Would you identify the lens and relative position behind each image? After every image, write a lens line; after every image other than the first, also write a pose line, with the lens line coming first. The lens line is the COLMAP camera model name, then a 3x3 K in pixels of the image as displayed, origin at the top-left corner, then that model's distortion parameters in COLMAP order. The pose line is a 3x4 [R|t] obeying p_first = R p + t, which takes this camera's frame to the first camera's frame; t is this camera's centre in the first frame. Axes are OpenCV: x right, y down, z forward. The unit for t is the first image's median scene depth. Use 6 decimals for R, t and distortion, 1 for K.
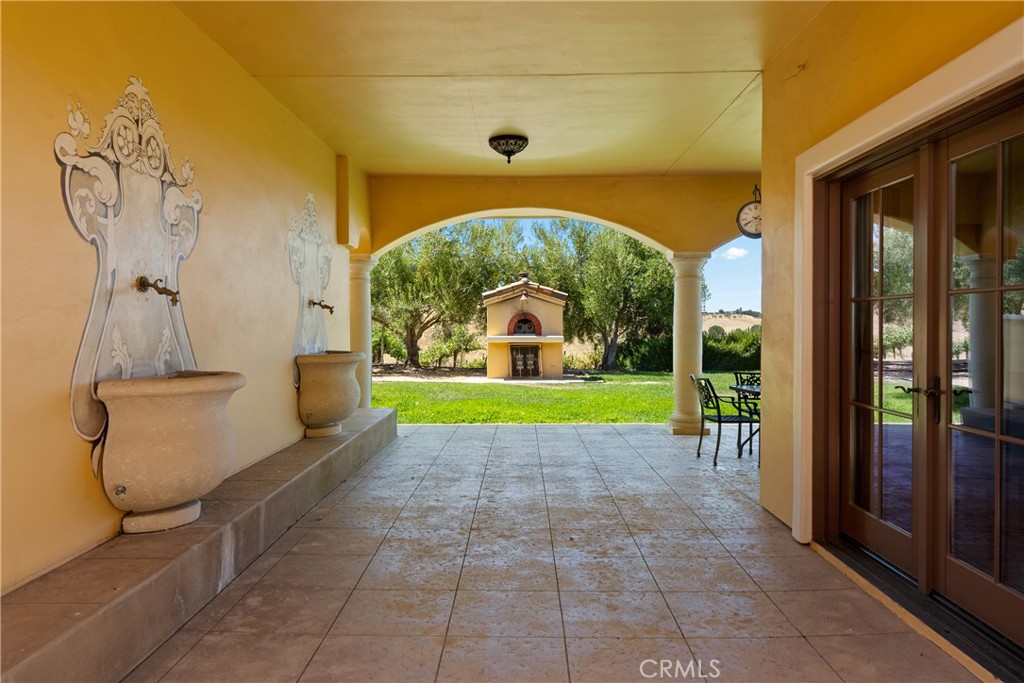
lens RADIAL K [[758.9, 0, 512.0], [0, 758.9, 341.5], [0, 0, 1]] dist [-0.000388, -0.000035]
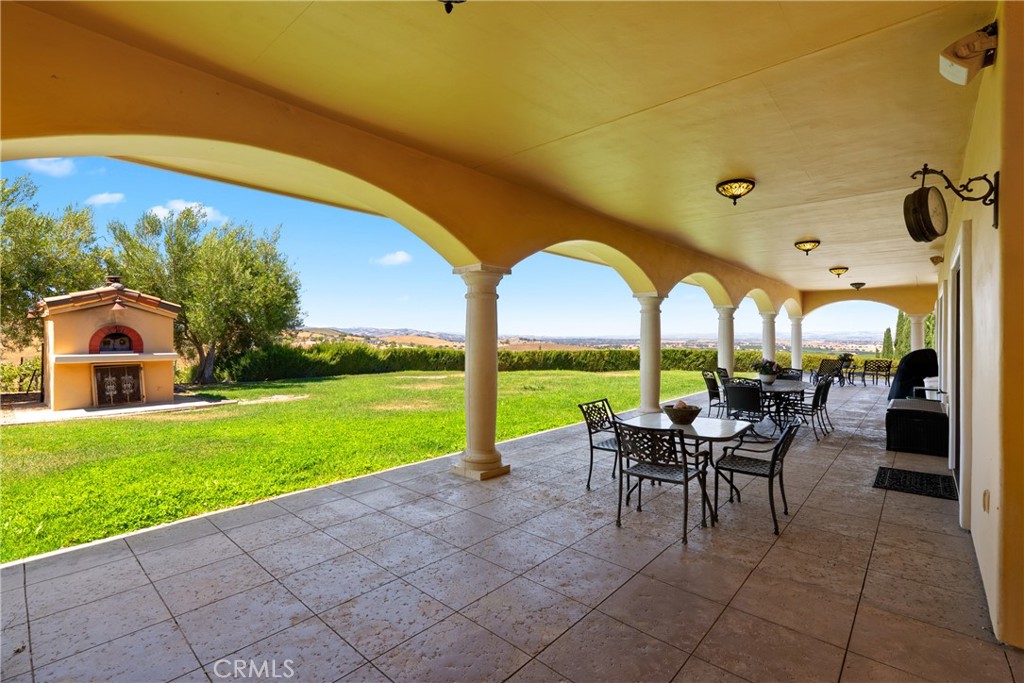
lens RADIAL K [[467.3, 0, 516.1], [0, 467.3, 337.7], [0, 0, 1]] dist [-0.000725, 0.000028]
pose [[0.654974, 0.000226, 0.755651, -0.082607], [0.009857, 0.999912, -0.008843, -0.016019], [-0.755587, 0.013240, 0.654915, 0.343883]]
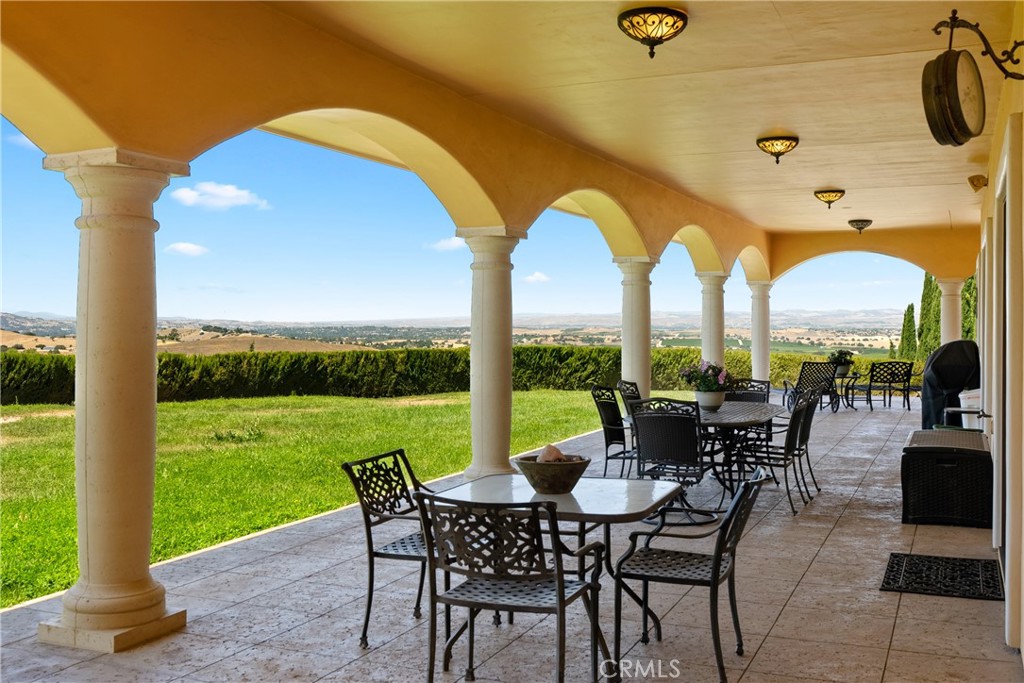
lens RADIAL K [[1025.2, 0, 512.0], [0, 1025.2, 341.5], [0, 0, 1]] dist [0.000339, 0.023081]
pose [[0.402013, -0.014258, 0.915523, -0.088526], [0.012849, 0.999868, 0.009929, -0.014126], [-0.915544, 0.007772, 0.402143, 0.341532]]
